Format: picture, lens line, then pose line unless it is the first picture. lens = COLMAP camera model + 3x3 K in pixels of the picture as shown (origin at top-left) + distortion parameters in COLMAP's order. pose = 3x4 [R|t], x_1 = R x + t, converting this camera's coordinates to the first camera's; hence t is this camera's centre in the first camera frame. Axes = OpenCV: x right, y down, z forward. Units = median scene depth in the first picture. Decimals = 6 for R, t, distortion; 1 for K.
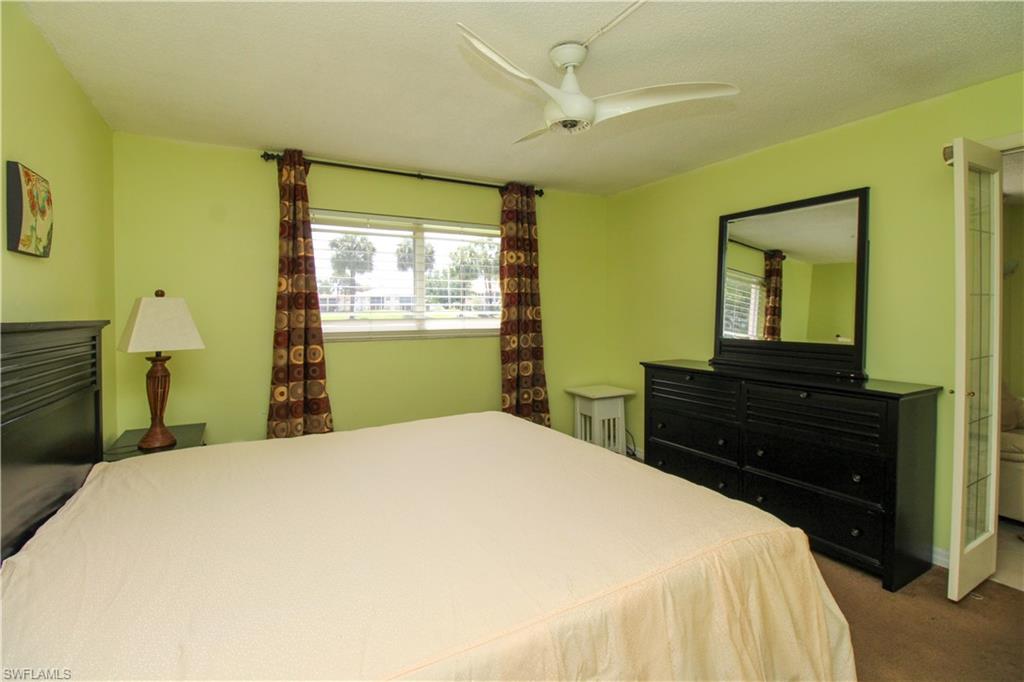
lens RADIAL K [[474.7, 0, 502.9], [0, 474.7, 317.0], [0, 0, 1]] dist [-0.006177, -0.004112]
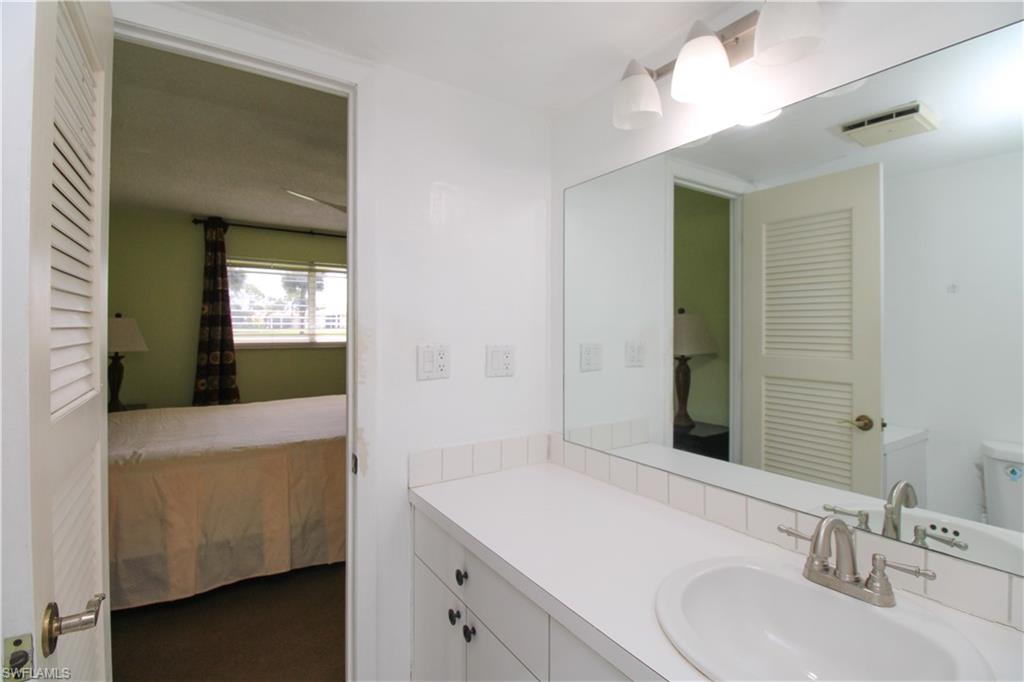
lens RADIAL K [[474.7, 0, 505.4], [0, 474.7, 325.2], [0, 0, 1]] dist [-0.006177, -0.004112]
pose [[0.996378, 0.007285, 0.084724, 0.322962], [-0.005105, 0.999651, -0.025918, 0.012817], [-0.084883, 0.025392, 0.996067, -0.512125]]
